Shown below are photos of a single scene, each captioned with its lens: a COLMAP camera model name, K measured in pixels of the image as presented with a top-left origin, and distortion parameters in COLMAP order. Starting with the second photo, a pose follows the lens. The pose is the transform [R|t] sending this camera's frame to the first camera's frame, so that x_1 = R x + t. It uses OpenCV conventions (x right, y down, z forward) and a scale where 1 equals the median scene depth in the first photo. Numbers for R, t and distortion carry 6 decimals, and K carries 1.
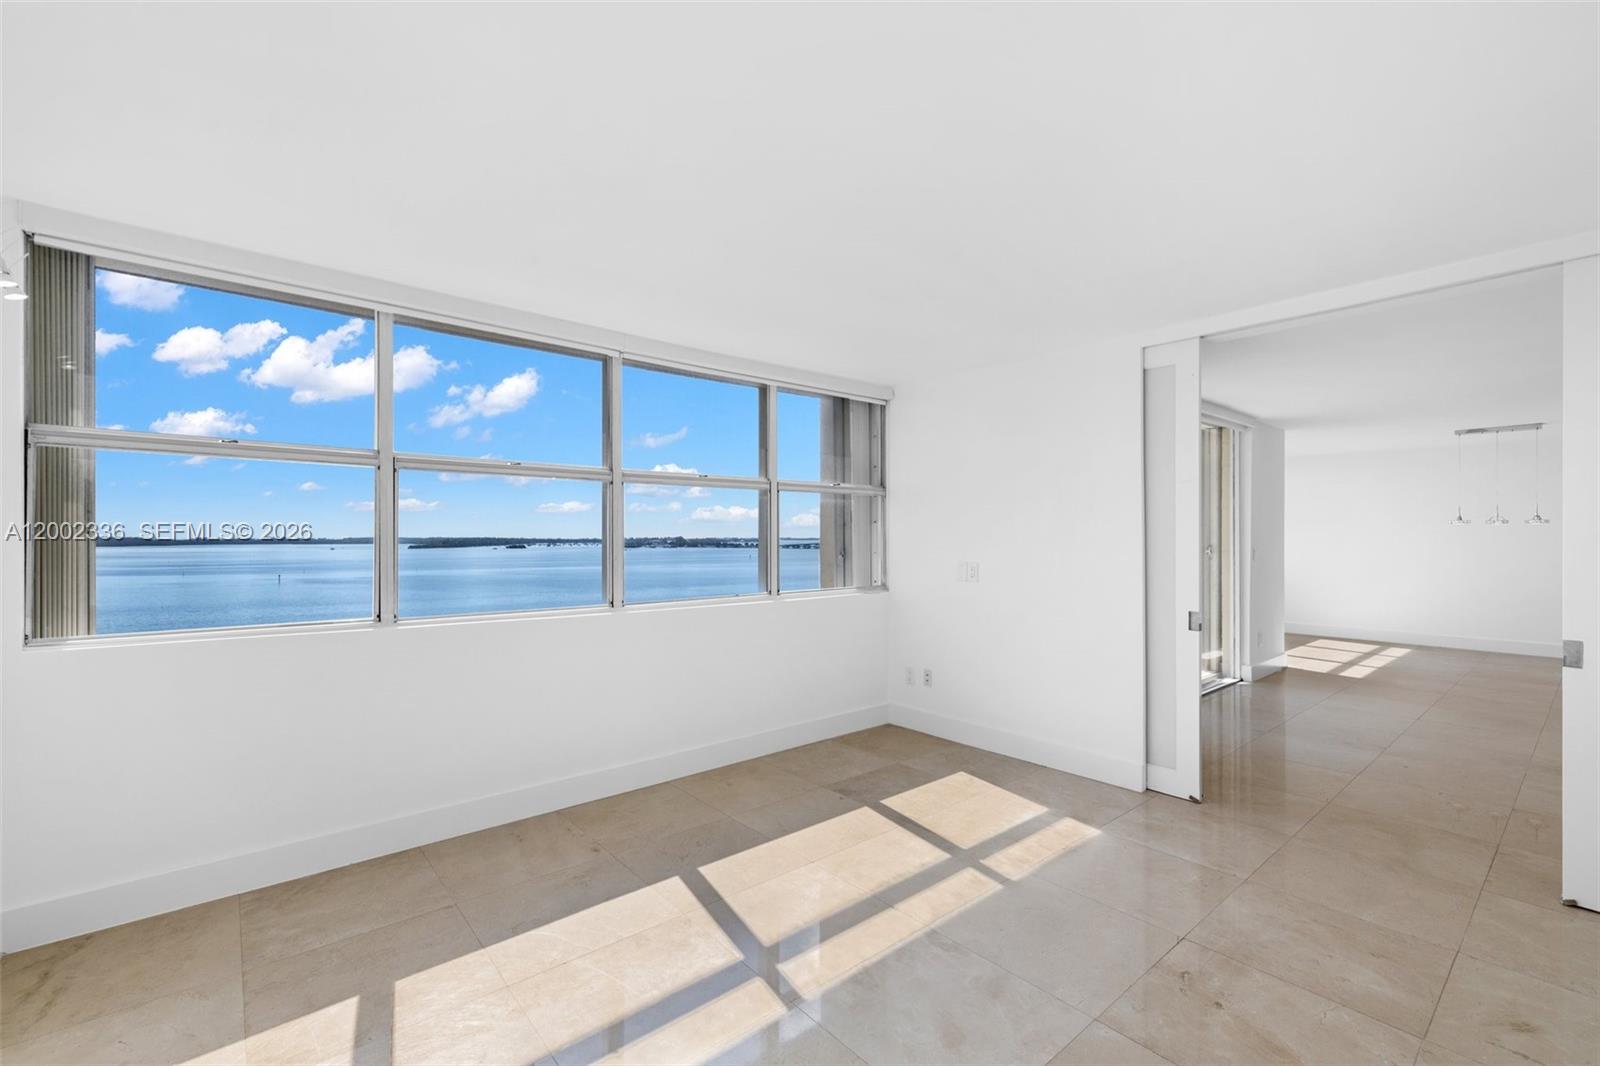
lens RADIAL K [[686.2, 0, 813.1], [0, 686.2, 534.3], [0, 0, 1]] dist [0.006564, -0.001059]
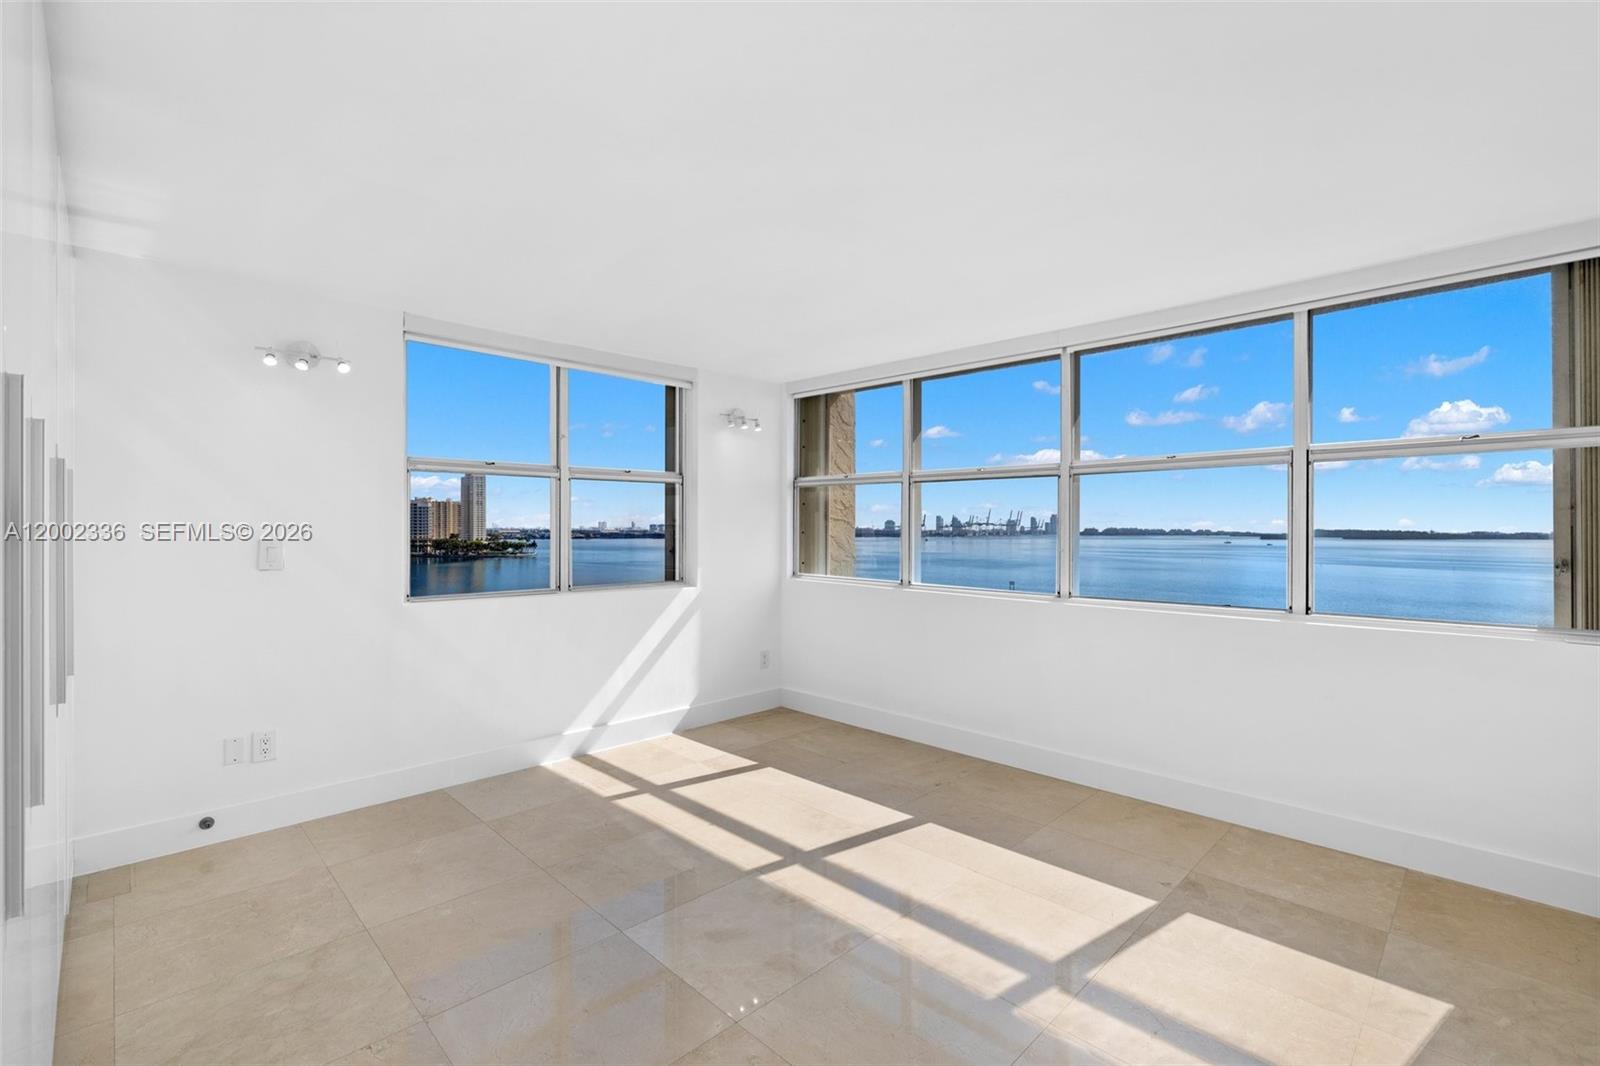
lens RADIAL K [[709.0, 0, 805.8], [0, 709.0, 528.2], [0, 0, 1]] dist [-0.004406, 0.000955]
pose [[0.076040, -0.000806, -0.997104, 0.778815], [0.001173, 0.999999, -0.000719, 0.002188], [0.997104, -0.001115, 0.076041, 0.563886]]
